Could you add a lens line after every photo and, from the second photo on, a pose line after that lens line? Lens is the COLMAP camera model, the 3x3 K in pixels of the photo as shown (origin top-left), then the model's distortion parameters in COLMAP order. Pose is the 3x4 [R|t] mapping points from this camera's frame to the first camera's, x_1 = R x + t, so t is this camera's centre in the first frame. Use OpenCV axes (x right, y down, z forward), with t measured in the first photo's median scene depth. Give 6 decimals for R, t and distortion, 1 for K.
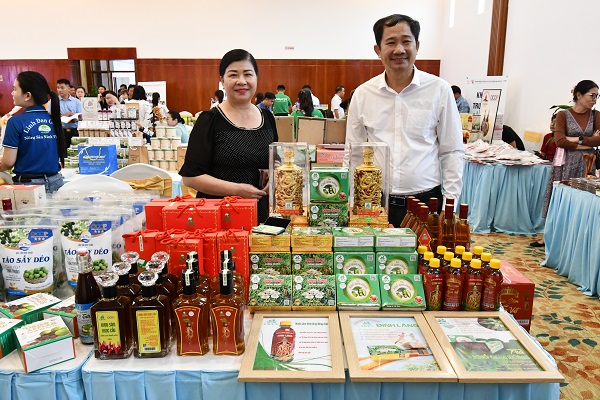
lens RADIAL K [[454.7, 0, 299.0], [0, 454.7, 201.4], [0, 0, 1]] dist [-0.014206, -0.000466]
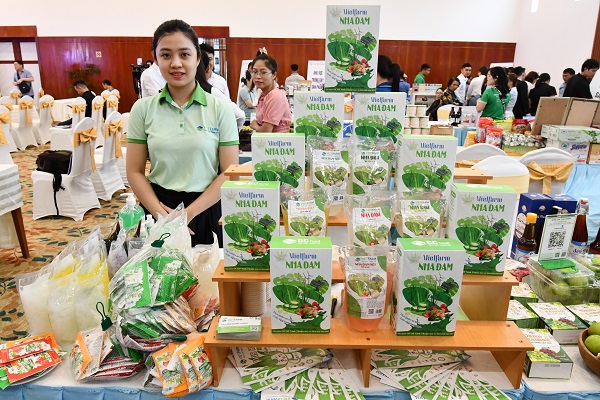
lens RADIAL K [[410.0, 0, 300.4], [0, 410.0, 200.1], [0, 0, 1]] dist [-0.025247, -0.000723]
pose [[0.999921, 0.011875, -0.004095, -0.609601], [-0.011559, 0.997488, 0.069890, -0.013858], [0.004914, -0.069838, 0.997546, 0.074037]]
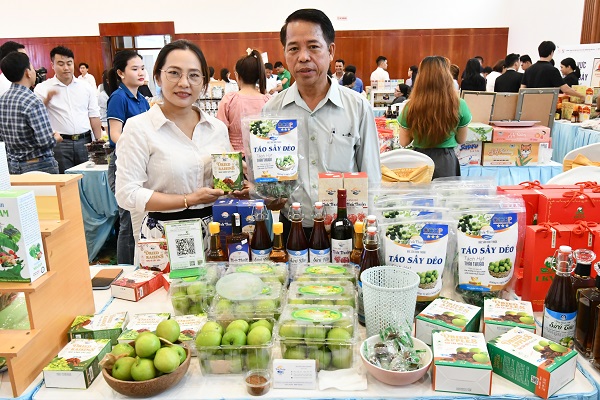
lens RADIAL K [[487.7, 0, 300.3], [0, 487.7, 199.5], [0, 0, 1]] dist [-0.002736, 0.000427]
pose [[0.999733, -0.019624, -0.012222, -0.328293], [0.019949, 0.999435, 0.027056, -0.006282], [0.011684, -0.027292, 0.999559, 0.033130]]
